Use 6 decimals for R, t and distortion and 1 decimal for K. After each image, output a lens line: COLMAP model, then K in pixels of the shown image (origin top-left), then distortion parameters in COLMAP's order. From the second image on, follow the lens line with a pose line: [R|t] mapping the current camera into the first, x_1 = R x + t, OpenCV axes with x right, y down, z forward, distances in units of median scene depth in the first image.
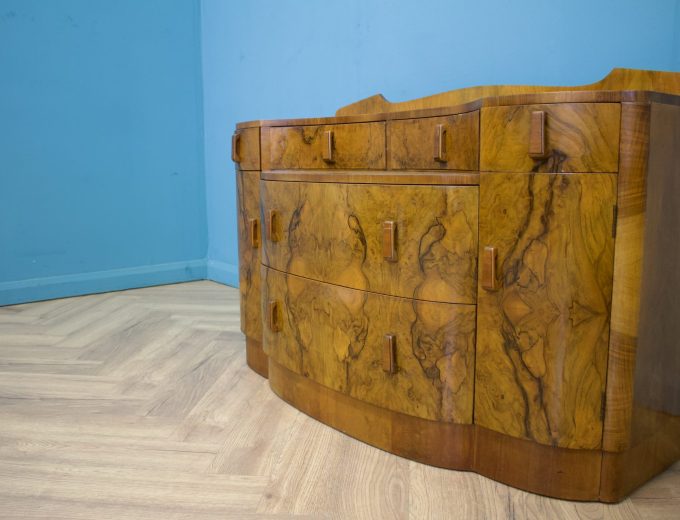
lens RADIAL K [[645.7, 0, 340.0], [0, 645.7, 260.0], [0, 0, 1]] dist [-0.155524, 0.116679]
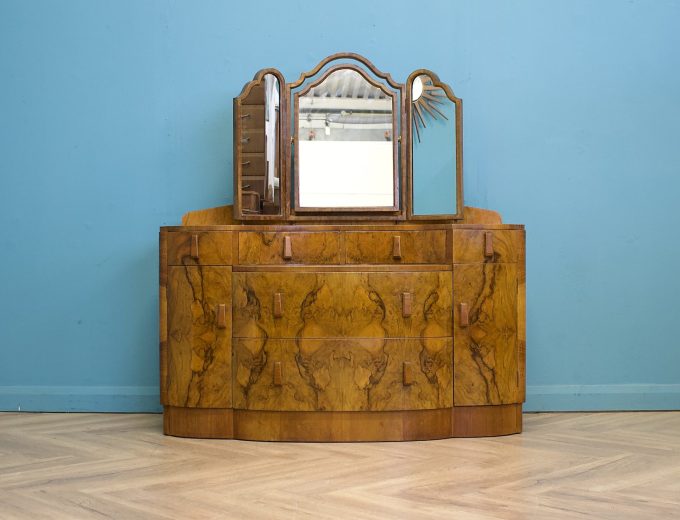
lens RADIAL K [[1104.6, 0, 340.0], [0, 1104.6, 260.0], [0, 0, 1]] dist [-0.043506, -0.004695]
pose [[0.633396, 0.004437, 0.773815, -2.224655], [0.115918, 0.988156, -0.100549, 0.123054], [-0.765096, 0.153386, 0.625380, -0.683851]]
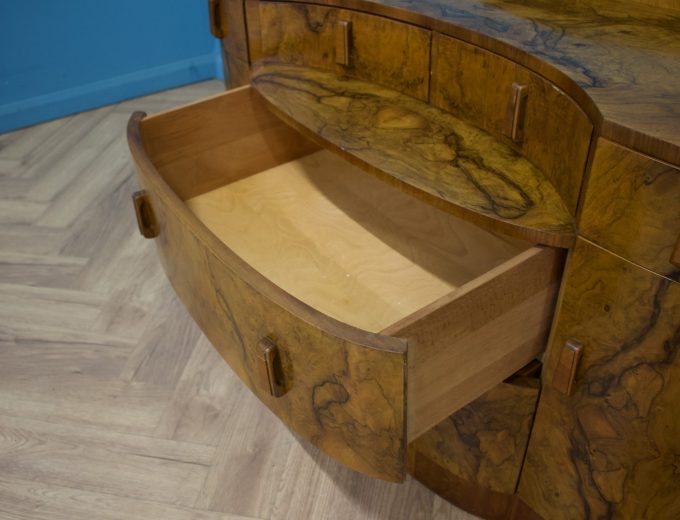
lens RADIAL K [[645.7, 0, 340.0], [0, 645.7, 260.0], [0, 0, 1]] dist [-0.155524, 0.116679]
pose [[0.998067, 0.023115, -0.057681, 0.026409], [0.005437, 0.892193, 0.451622, -0.348285], [0.061902, -0.451063, 0.890343, 0.395235]]
